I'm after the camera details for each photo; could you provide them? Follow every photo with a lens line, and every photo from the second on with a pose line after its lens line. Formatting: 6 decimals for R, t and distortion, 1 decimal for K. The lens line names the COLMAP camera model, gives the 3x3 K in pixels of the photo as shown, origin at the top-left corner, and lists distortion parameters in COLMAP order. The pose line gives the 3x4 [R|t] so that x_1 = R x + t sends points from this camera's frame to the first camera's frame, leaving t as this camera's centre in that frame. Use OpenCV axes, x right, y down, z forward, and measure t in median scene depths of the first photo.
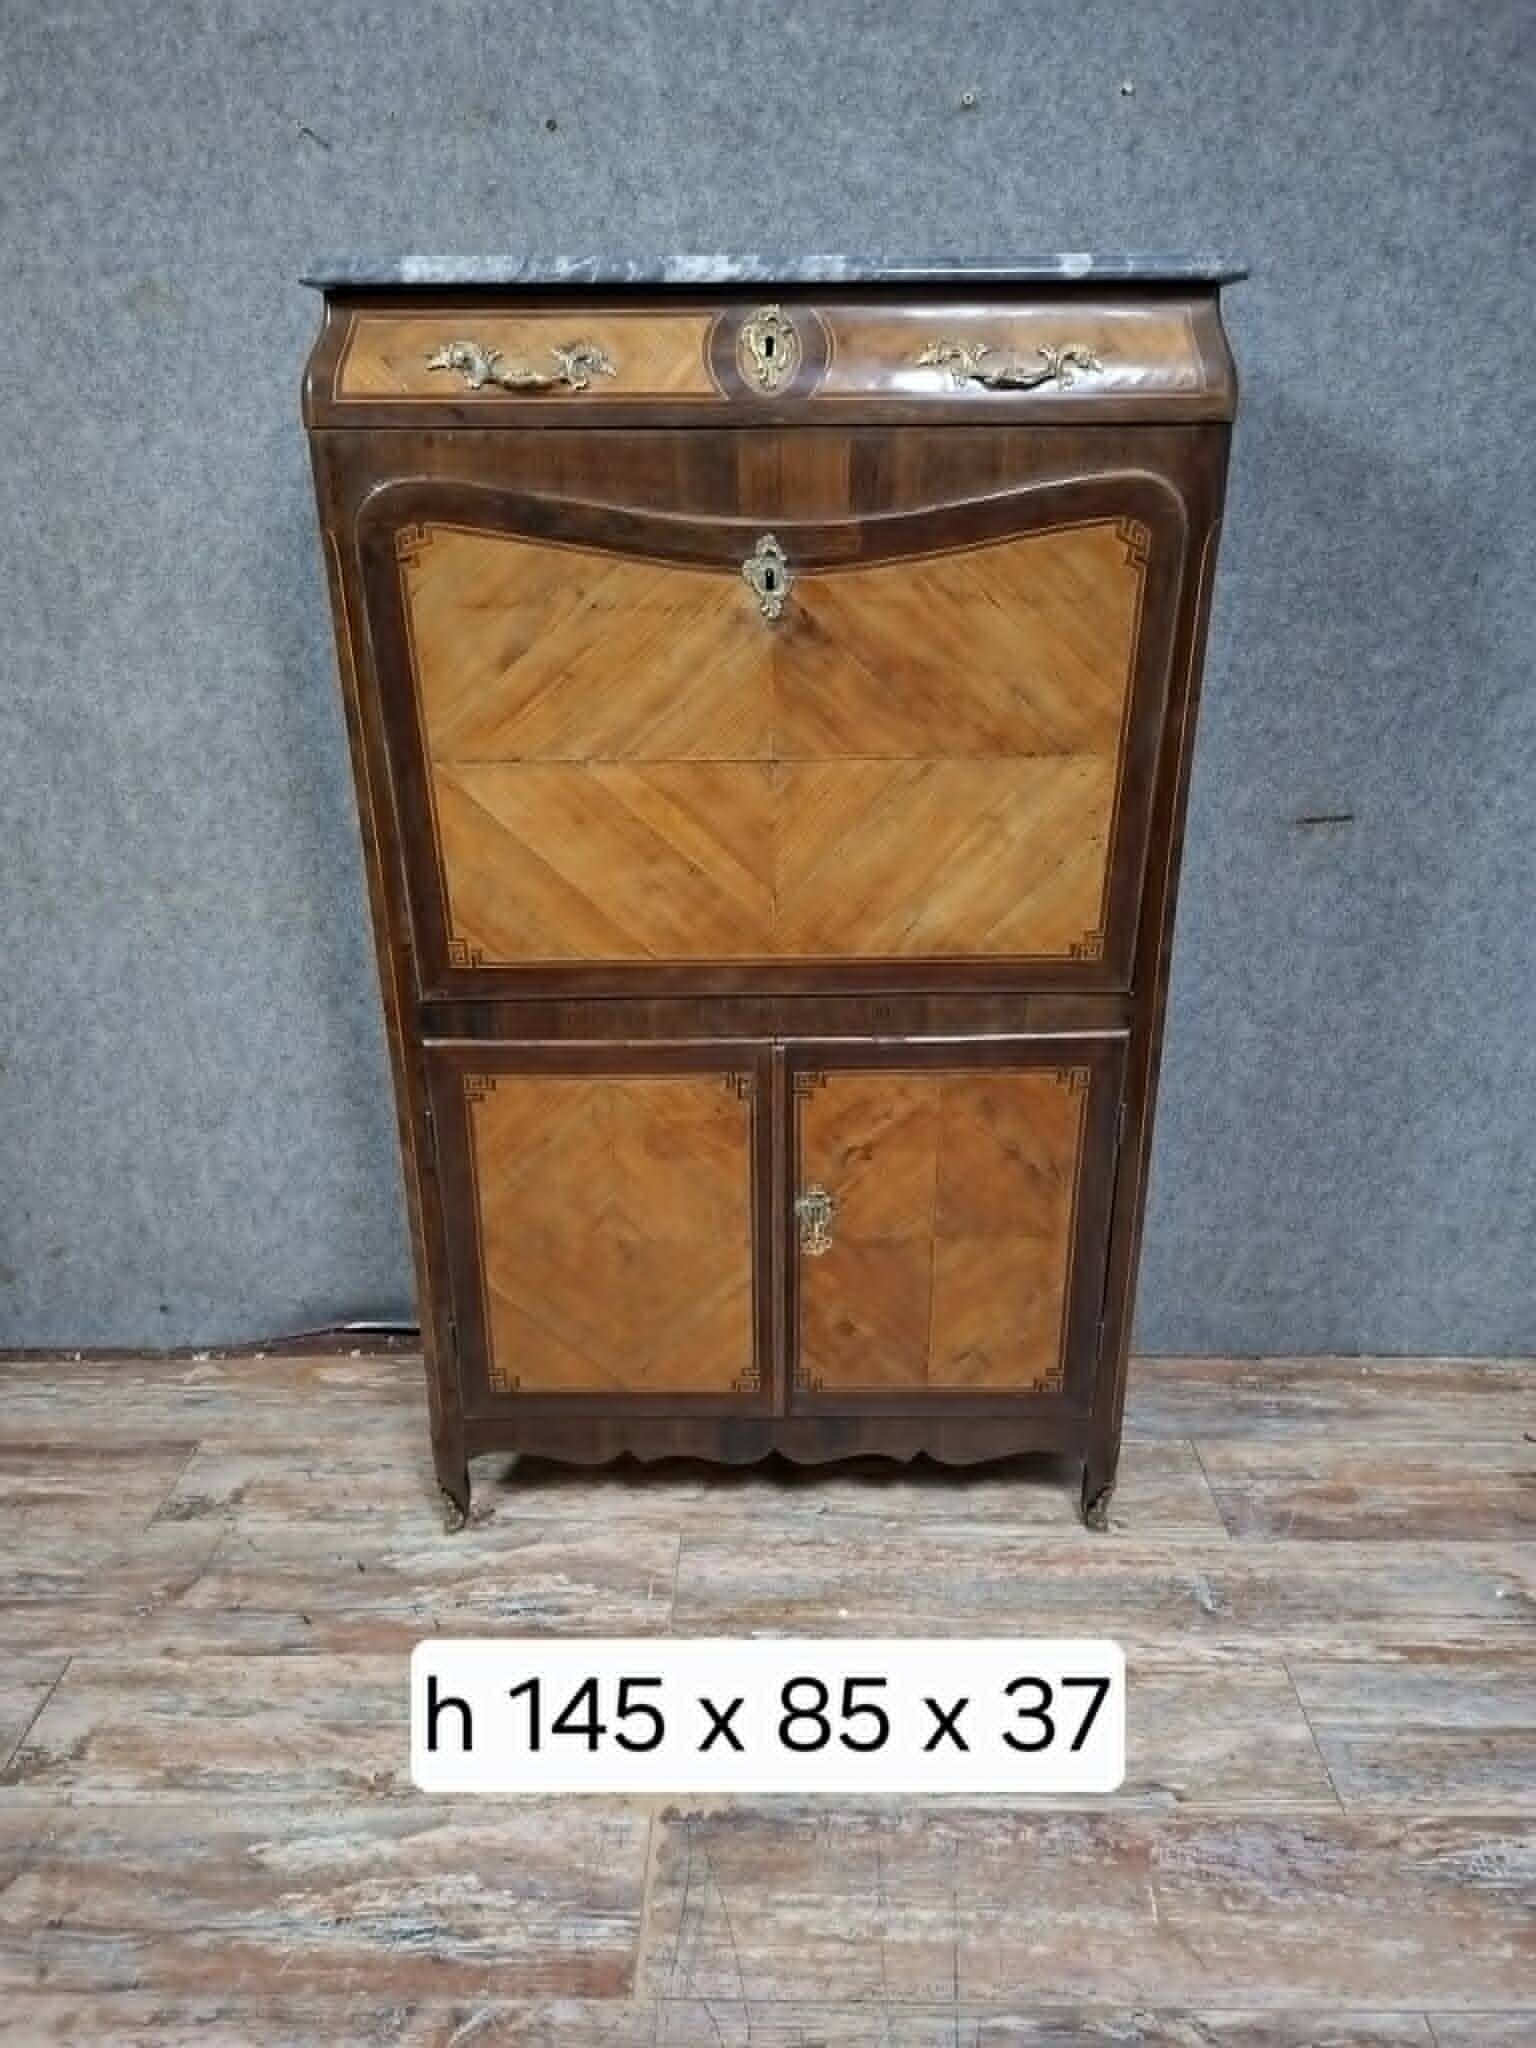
lens RADIAL K [[1433.0, 0, 764.8], [0, 1433.0, 1015.4], [0, 0, 1]] dist [0.040606, -0.040792]
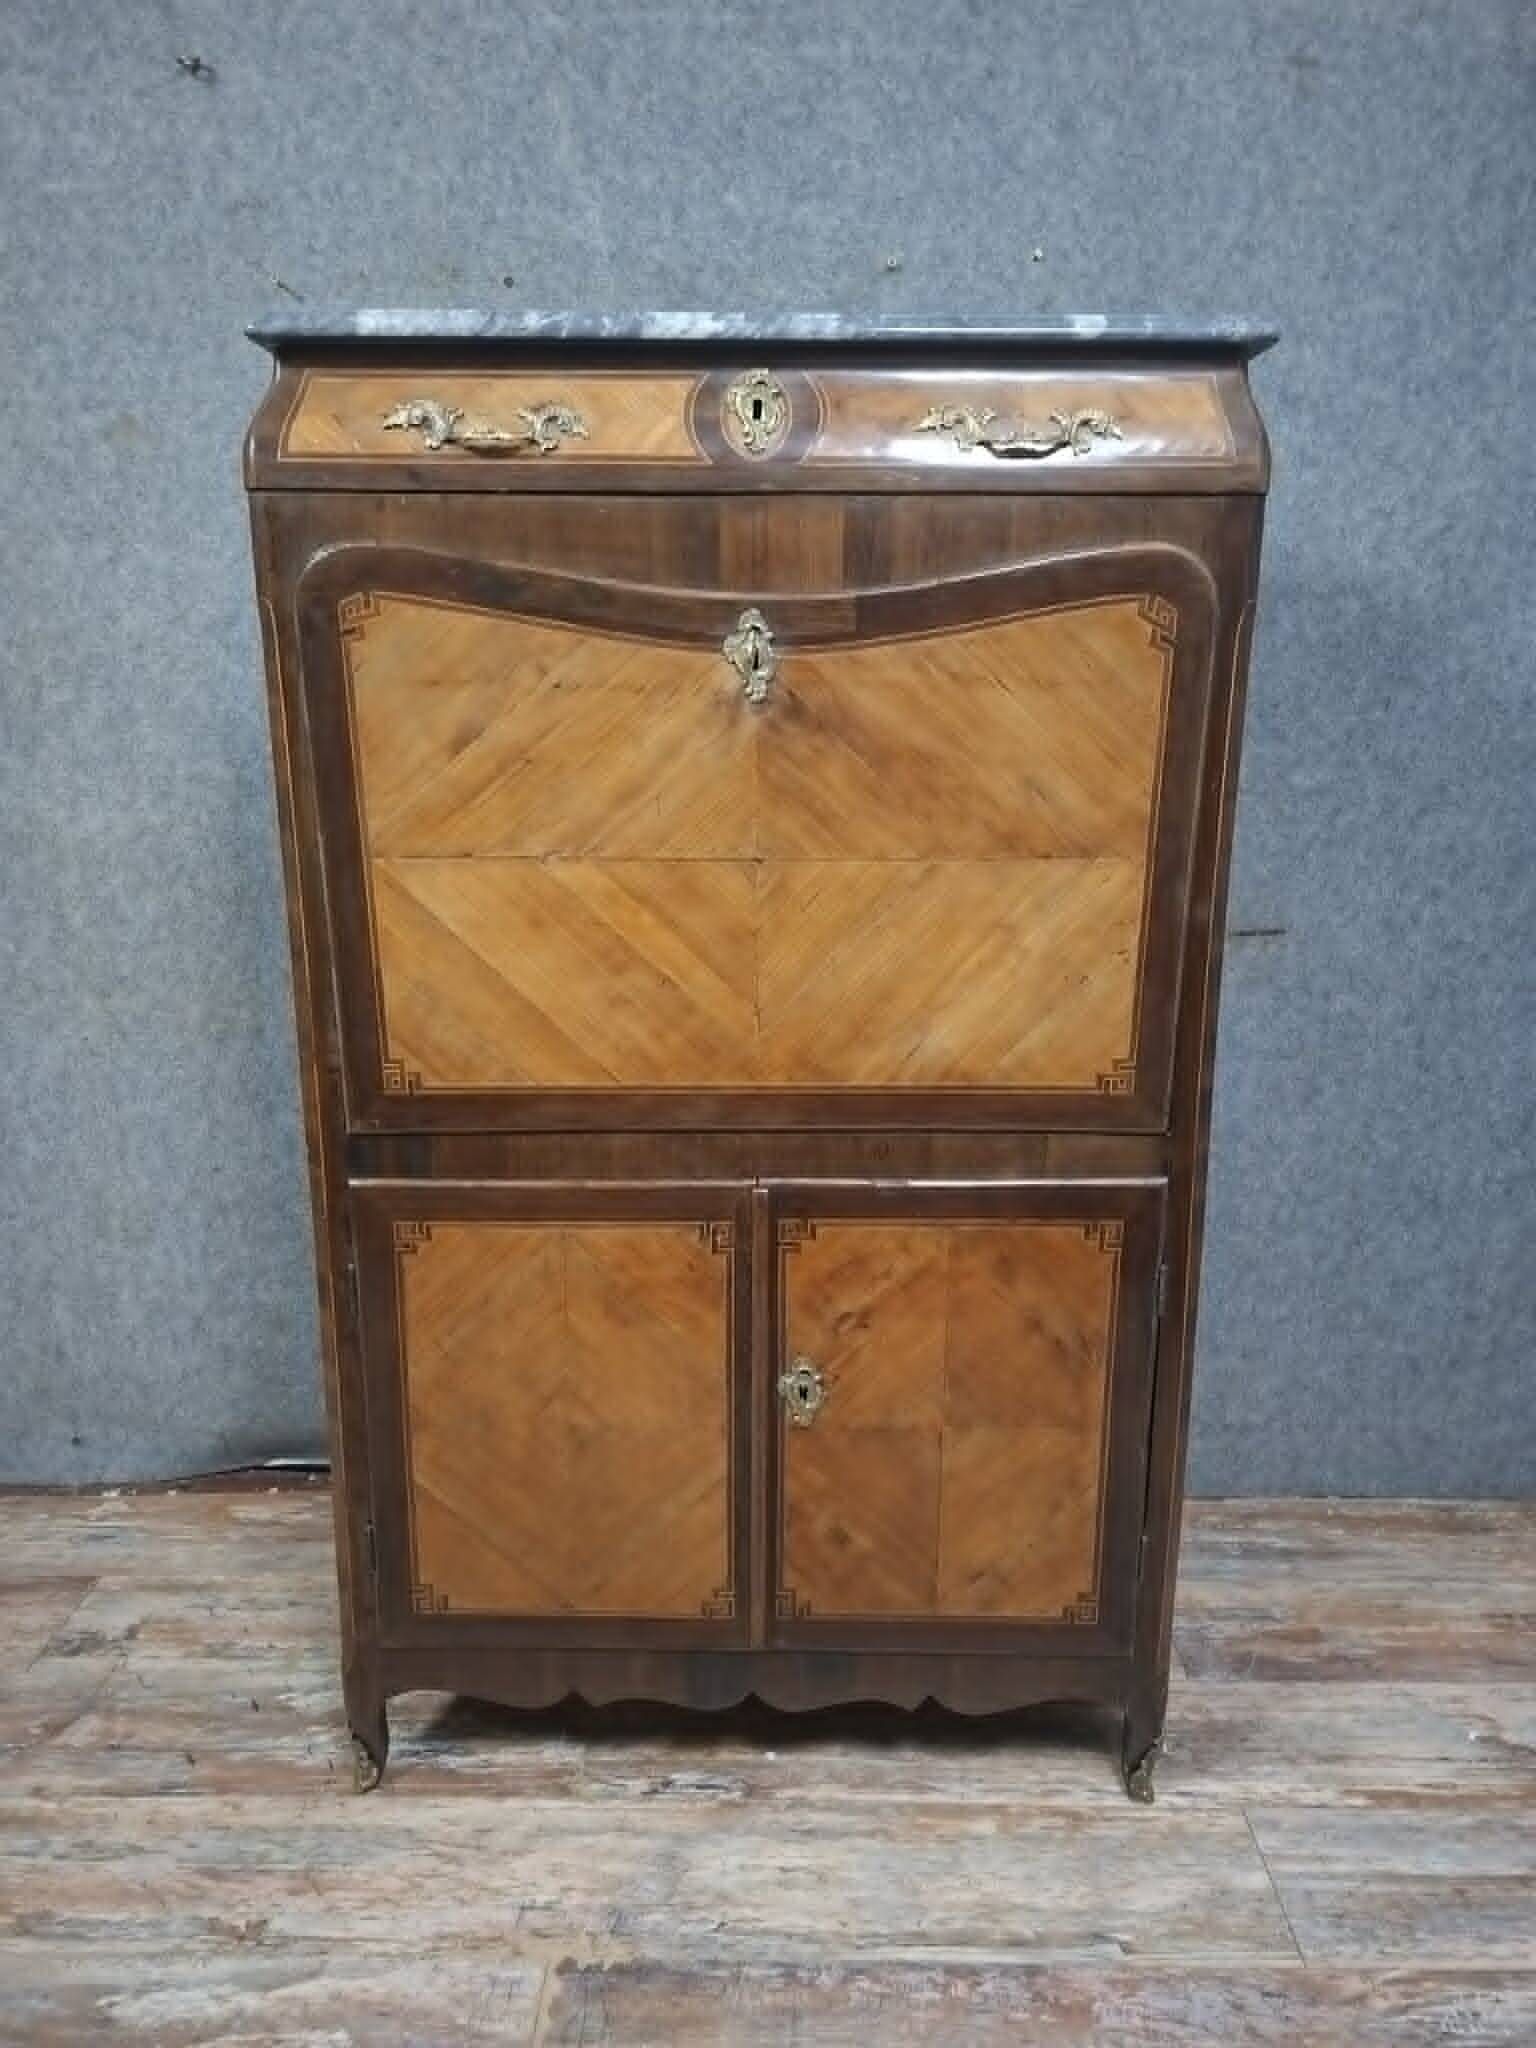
lens RADIAL K [[1433.0, 0, 766.8], [0, 1433.0, 1015.6], [0, 0, 1]] dist [0.040606, -0.040792]
pose [[0.999937, 0.009151, 0.006467, 0.043195], [-0.008099, 0.989059, -0.147298, 0.083834], [-0.007745, 0.147237, 0.989071, 0.010531]]
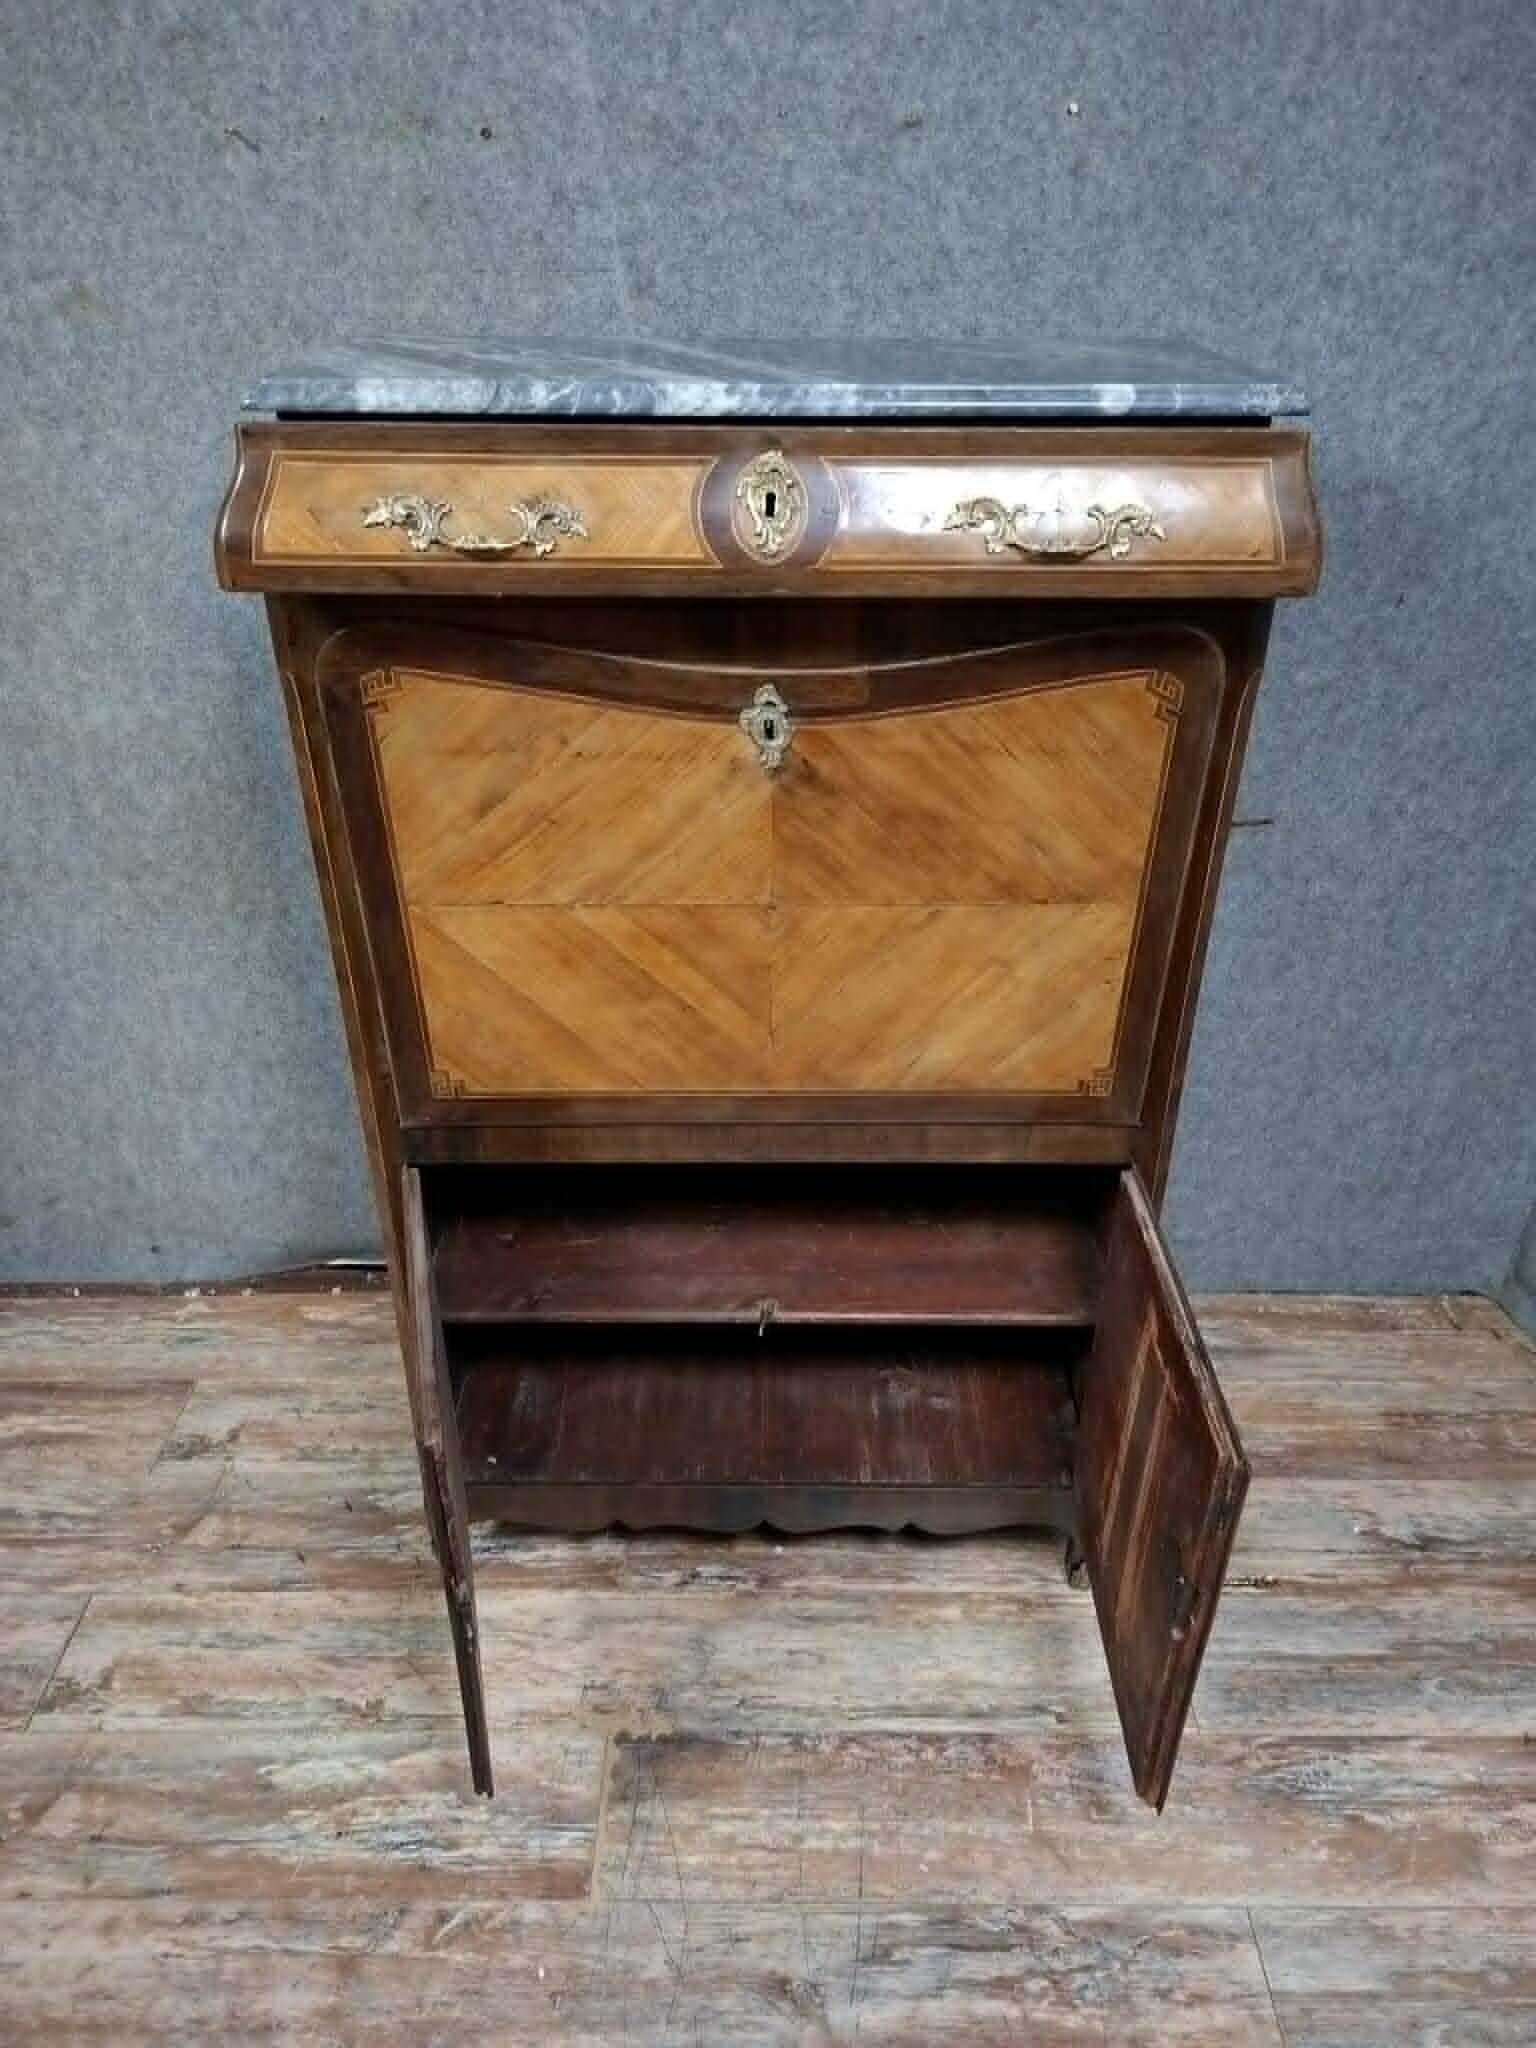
lens RADIAL K [[1433.0, 0, 767.3], [0, 1433.0, 1028.1], [0, 0, 1]] dist [0.040606, -0.040792]
pose [[0.999839, 0.001636, 0.017858, 0.025599], [-0.004273, 0.988882, 0.148643, -0.162934], [-0.017417, -0.148696, 0.988730, -0.057755]]
